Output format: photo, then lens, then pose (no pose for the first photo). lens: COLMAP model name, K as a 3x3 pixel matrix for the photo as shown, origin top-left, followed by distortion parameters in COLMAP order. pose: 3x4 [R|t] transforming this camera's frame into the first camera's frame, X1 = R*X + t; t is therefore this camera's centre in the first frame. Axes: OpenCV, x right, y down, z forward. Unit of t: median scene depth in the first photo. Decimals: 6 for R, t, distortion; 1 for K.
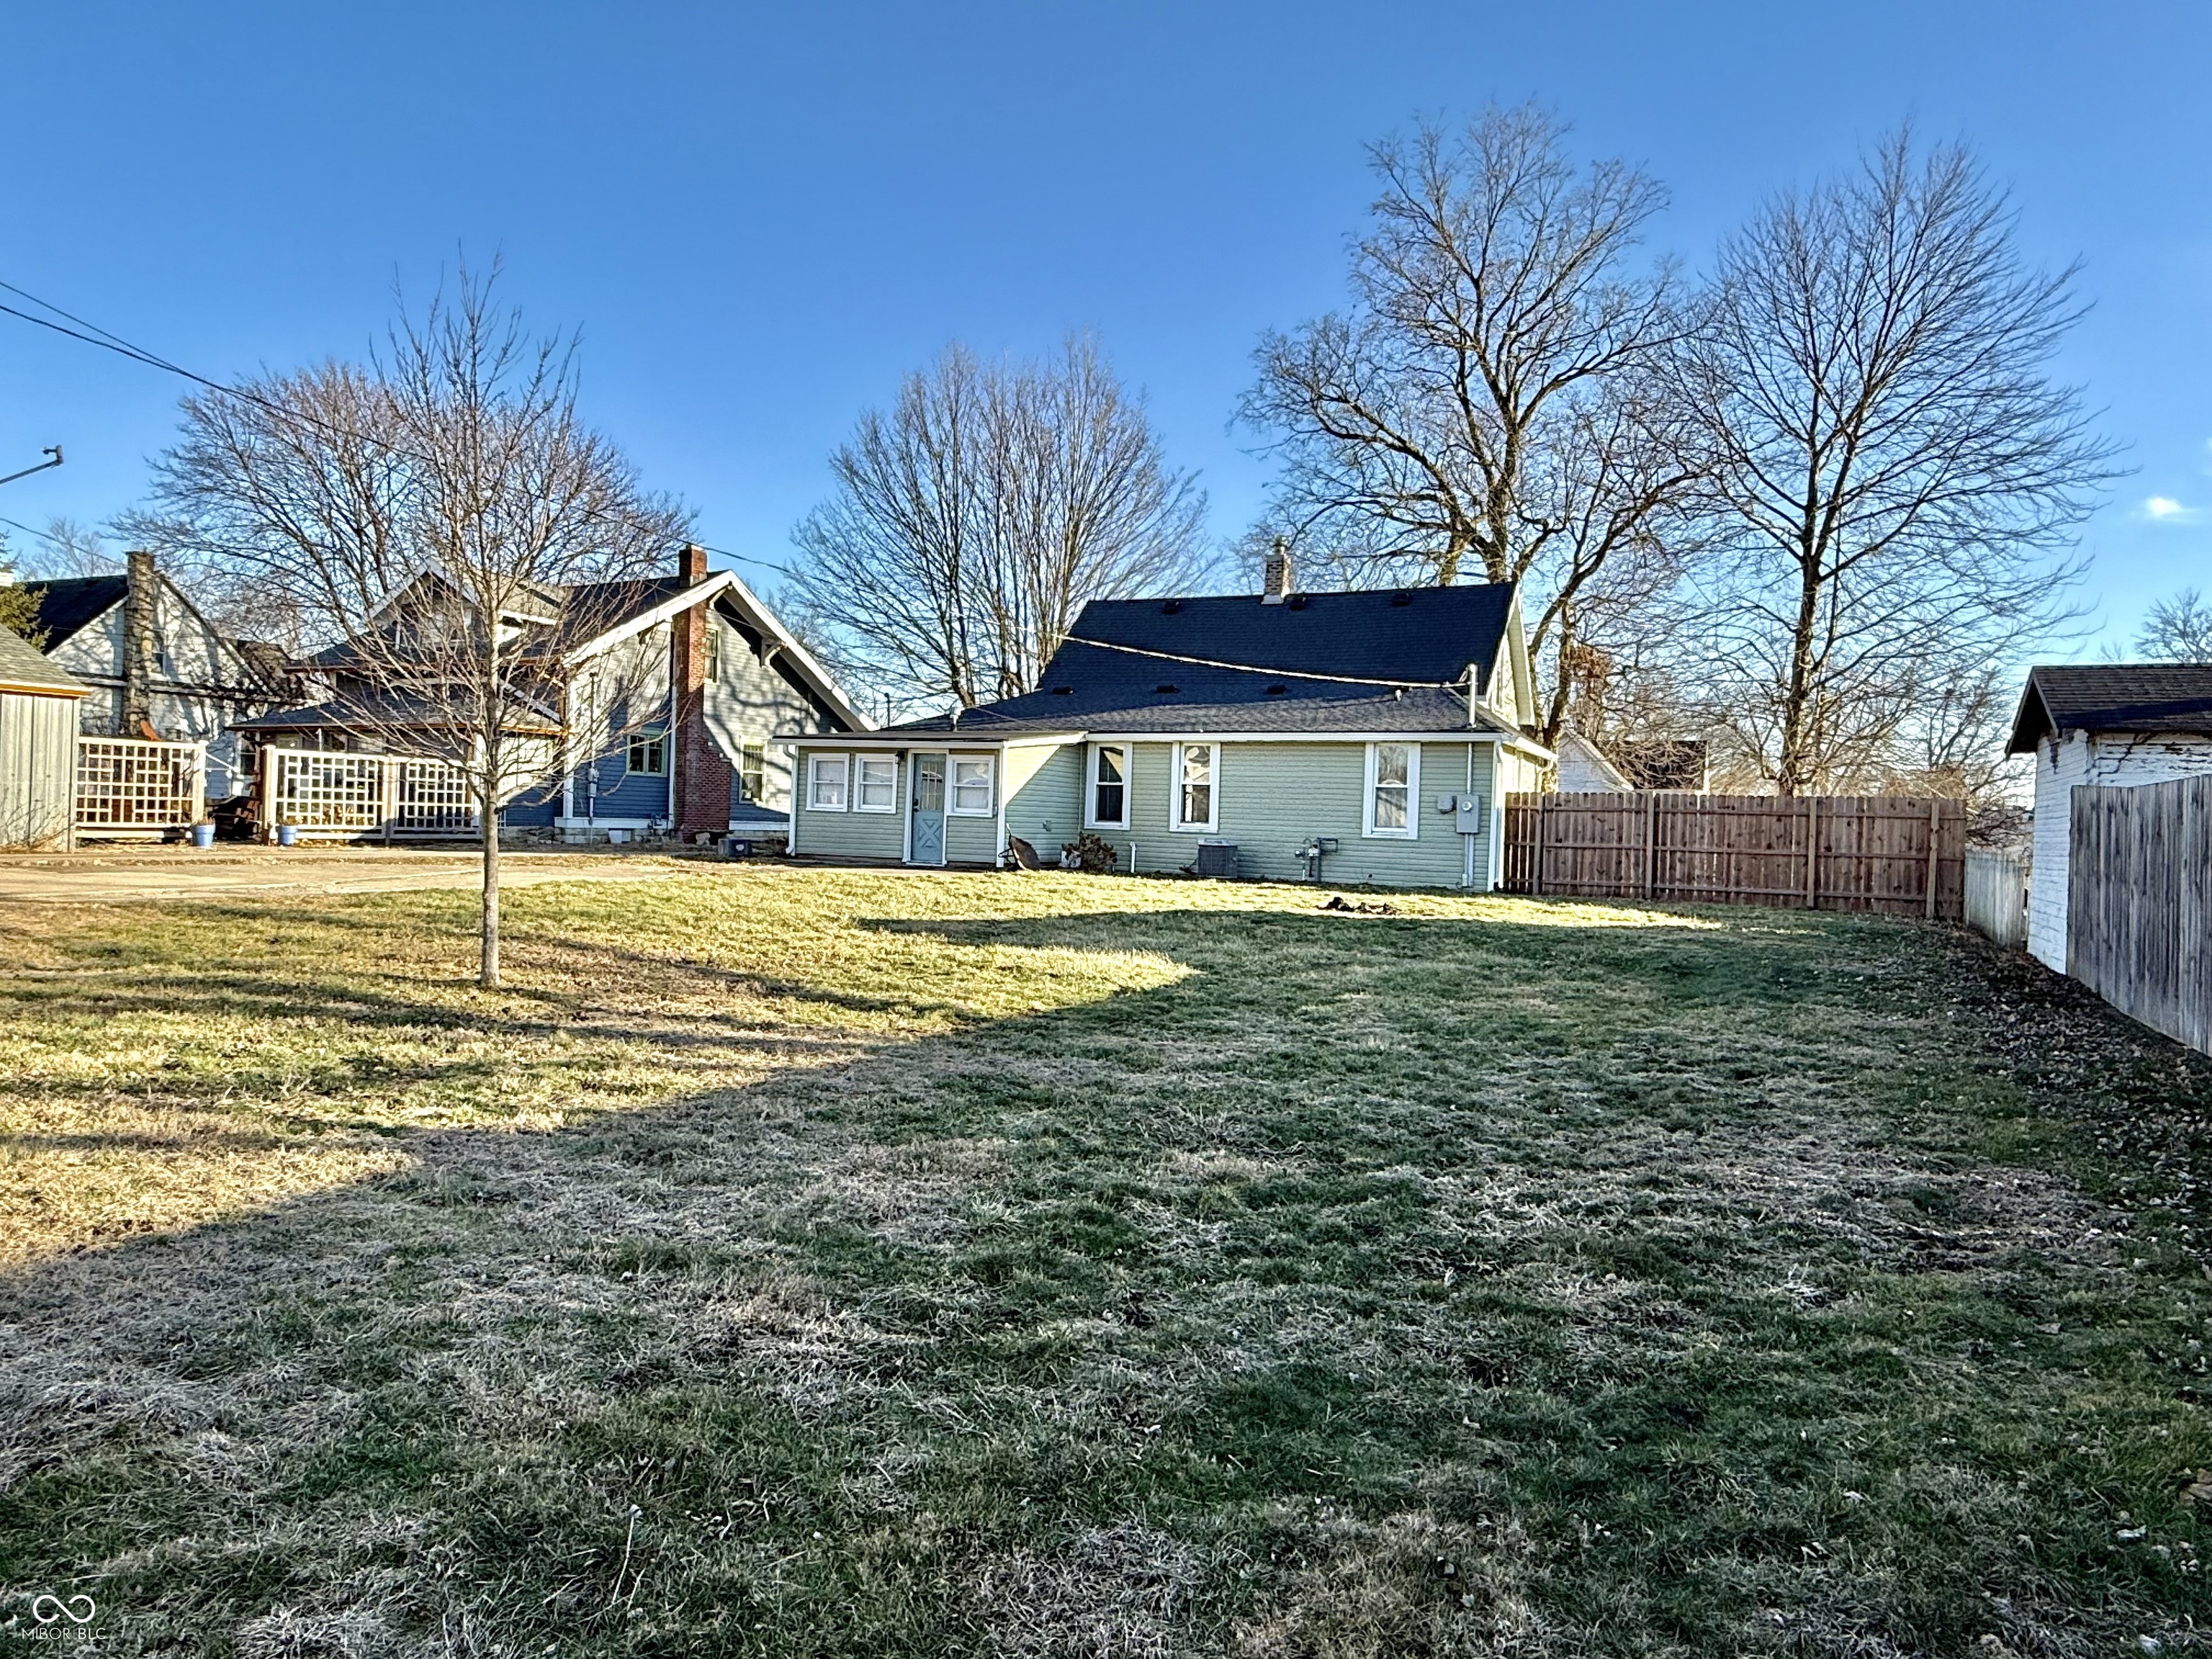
lens RADIAL K [[1472.0, 0, 1110.0], [0, 1472.0, 825.3], [0, 0, 1]] dist [-0.005466, -0.001280]
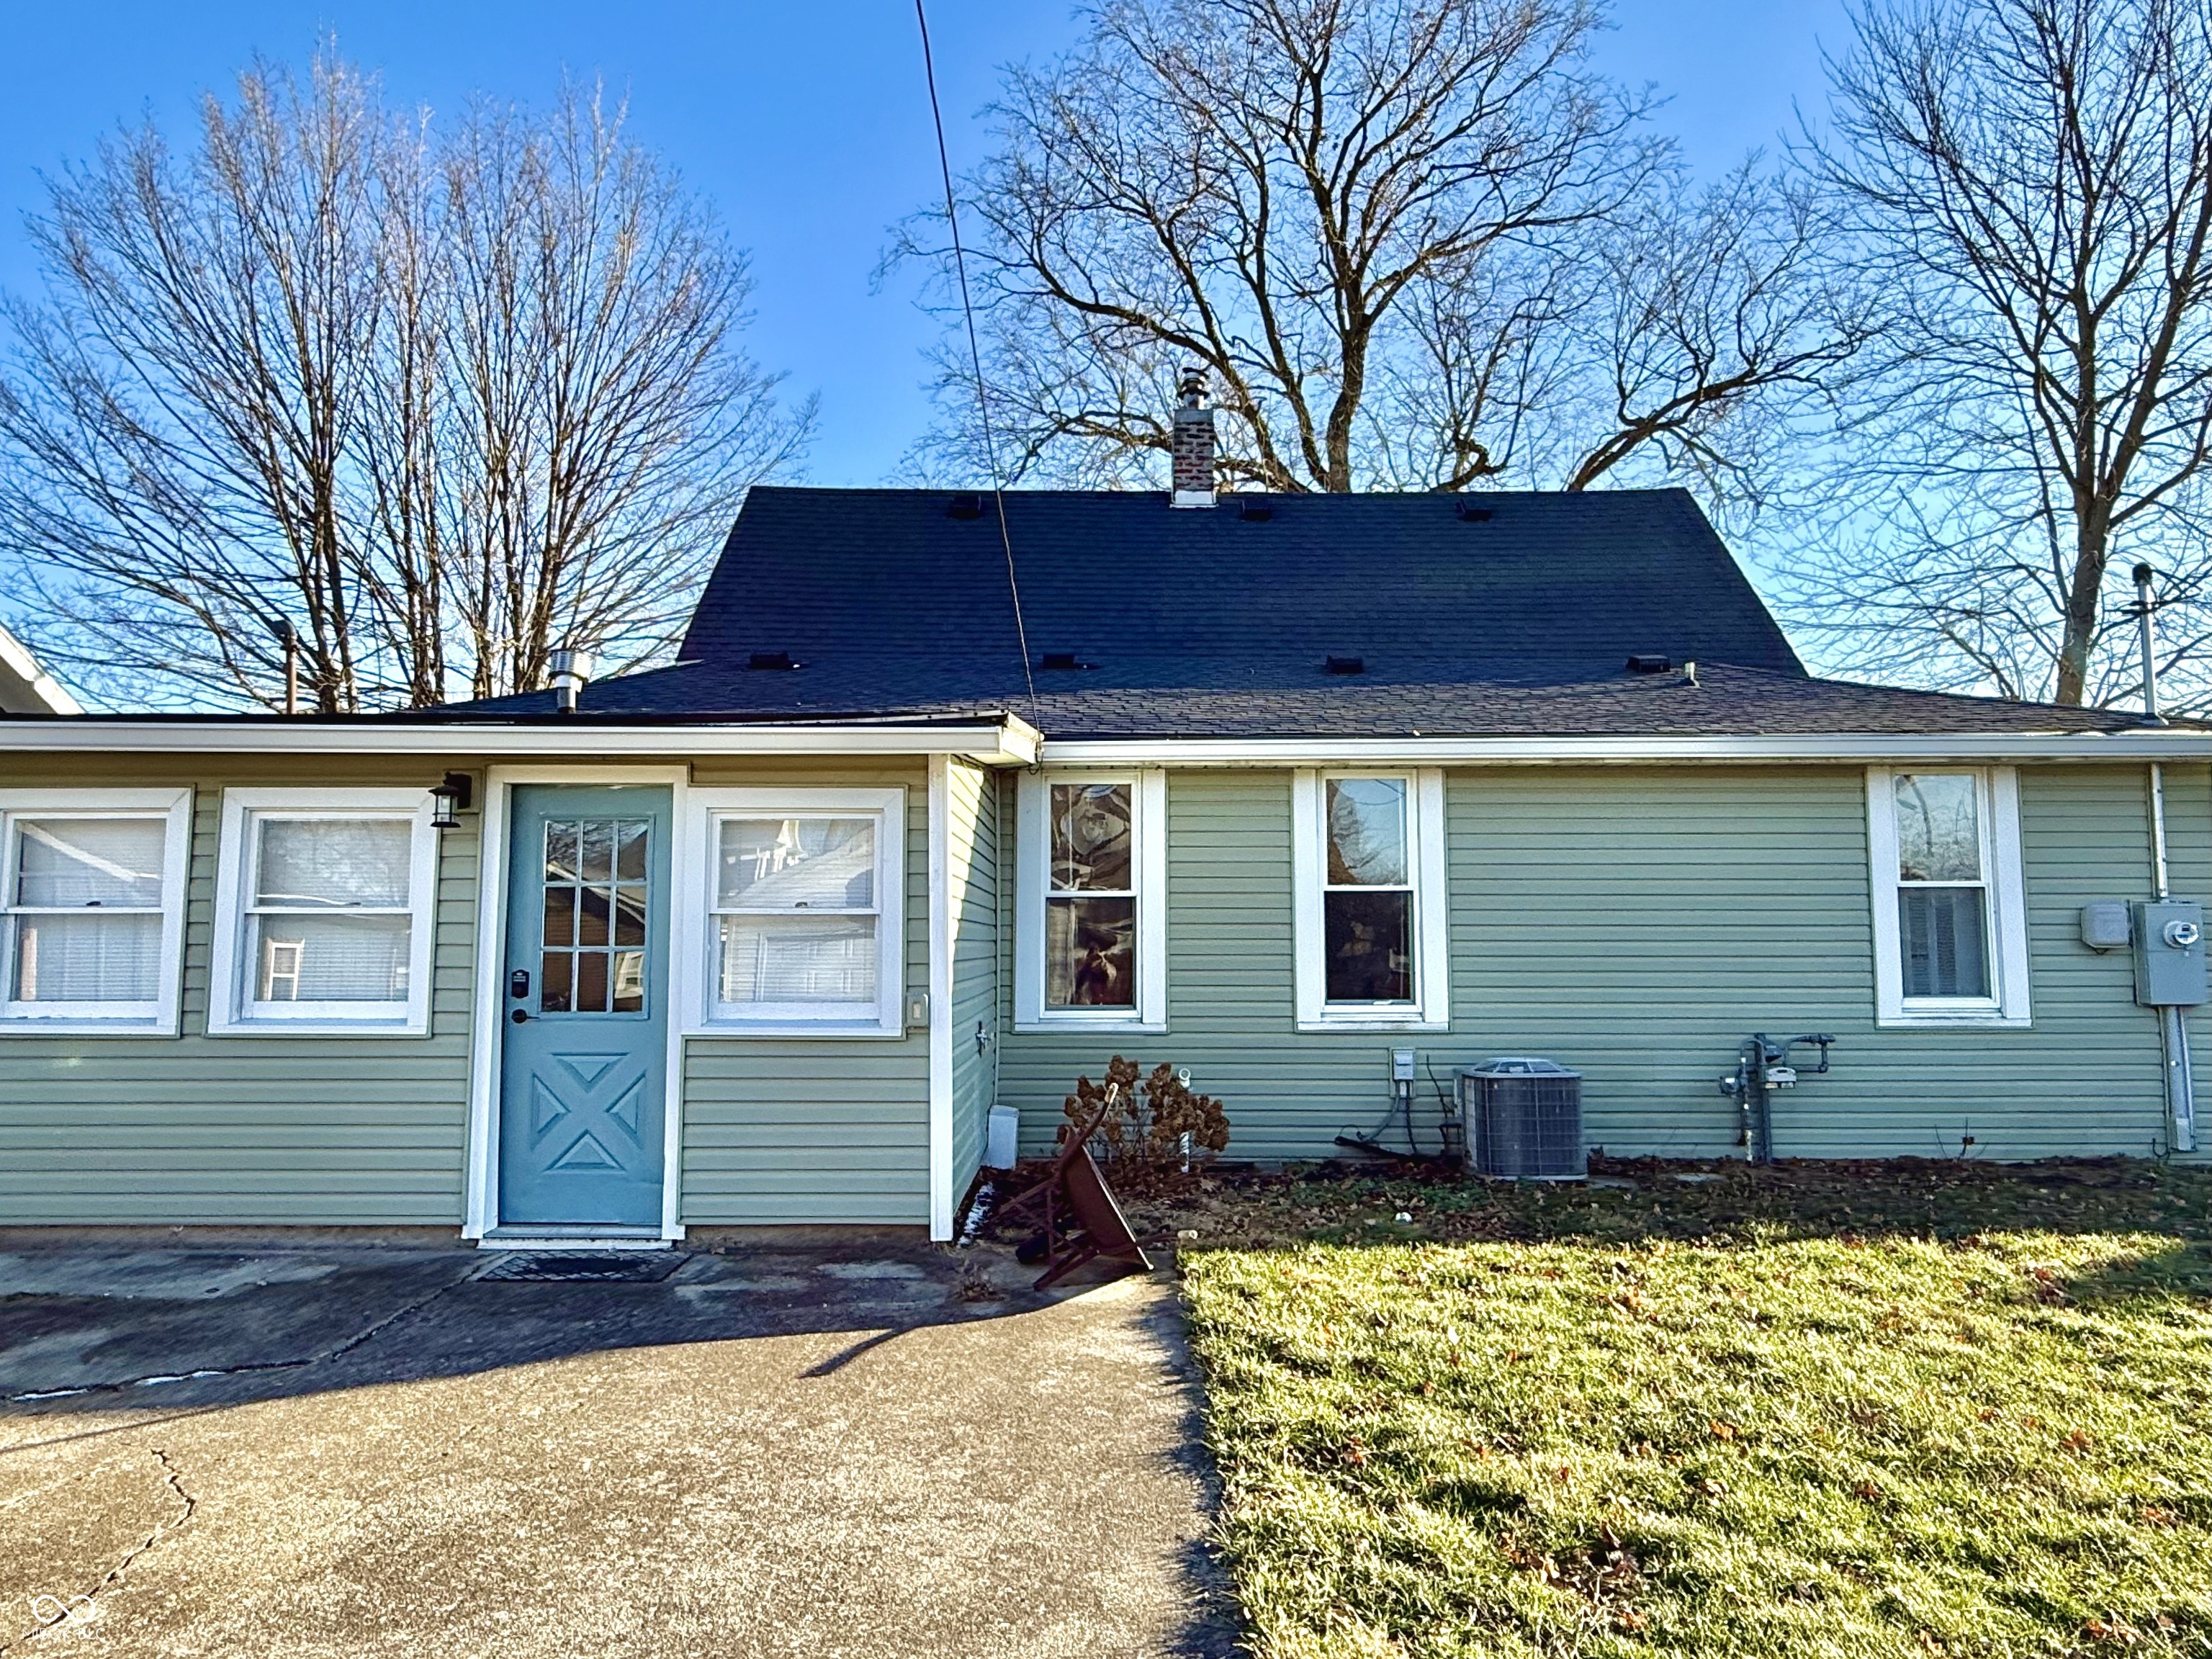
lens RADIAL K [[1472.0, 0, 1097.9], [0, 1472.0, 825.2], [0, 0, 1]] dist [-0.005466, -0.001280]
pose [[0.897753, 0.000683, 0.440499, -0.149957], [0.033290, 0.997034, -0.069391, -0.021158], [-0.439239, 0.076960, 0.895068, 0.718885]]
